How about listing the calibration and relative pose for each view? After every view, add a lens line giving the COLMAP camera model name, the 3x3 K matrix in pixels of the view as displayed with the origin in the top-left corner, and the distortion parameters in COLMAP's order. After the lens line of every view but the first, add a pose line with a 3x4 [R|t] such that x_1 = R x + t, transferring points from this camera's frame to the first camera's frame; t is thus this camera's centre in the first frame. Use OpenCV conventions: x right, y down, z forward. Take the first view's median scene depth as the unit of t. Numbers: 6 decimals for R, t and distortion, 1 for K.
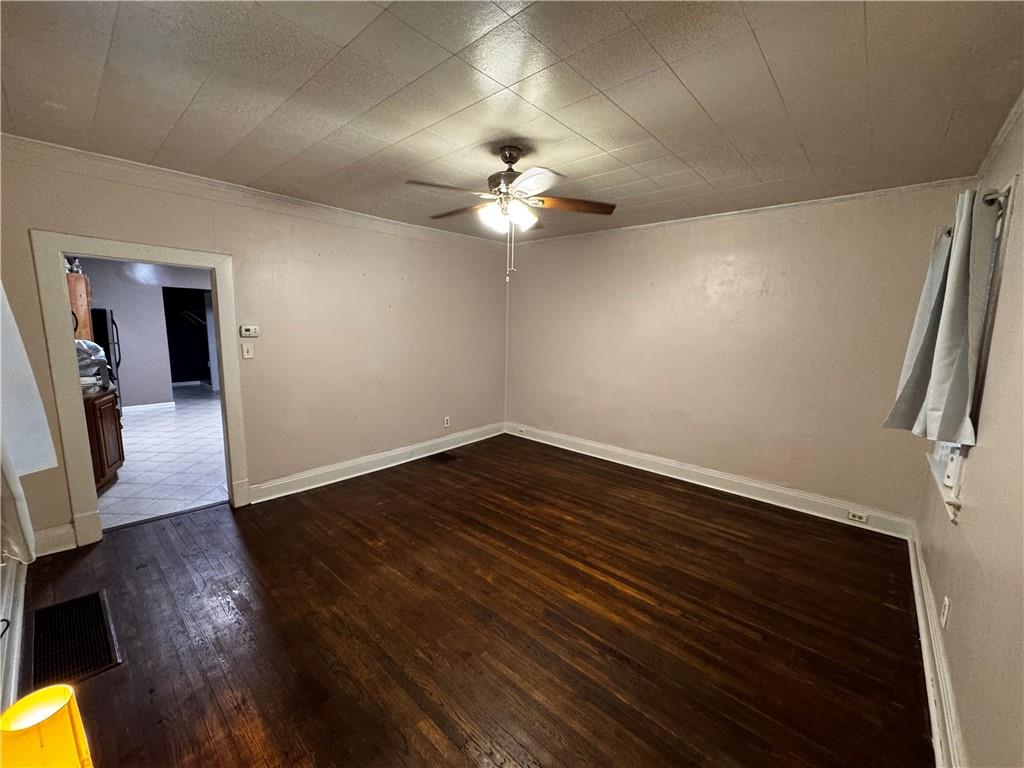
lens RADIAL K [[409.4, 0, 512.7], [0, 409.4, 382.9], [0, 0, 1]] dist [-0.000830, -0.000615]
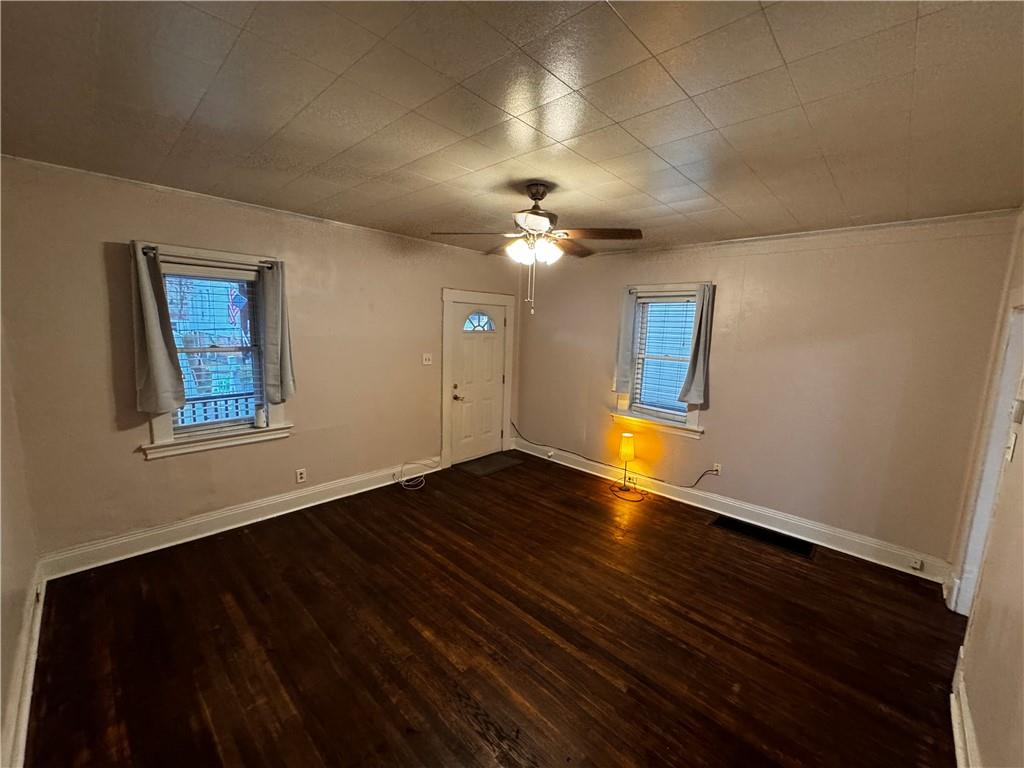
lens RADIAL K [[409.4, 0, 512.5], [0, 409.4, 381.6], [0, 0, 1]] dist [-0.000830, -0.000615]
pose [[-0.997832, -0.060695, 0.025443, 0.000914], [-0.051202, 0.958844, 0.279279, -0.292666], [-0.041347, 0.277371, -0.959873, 1.614056]]
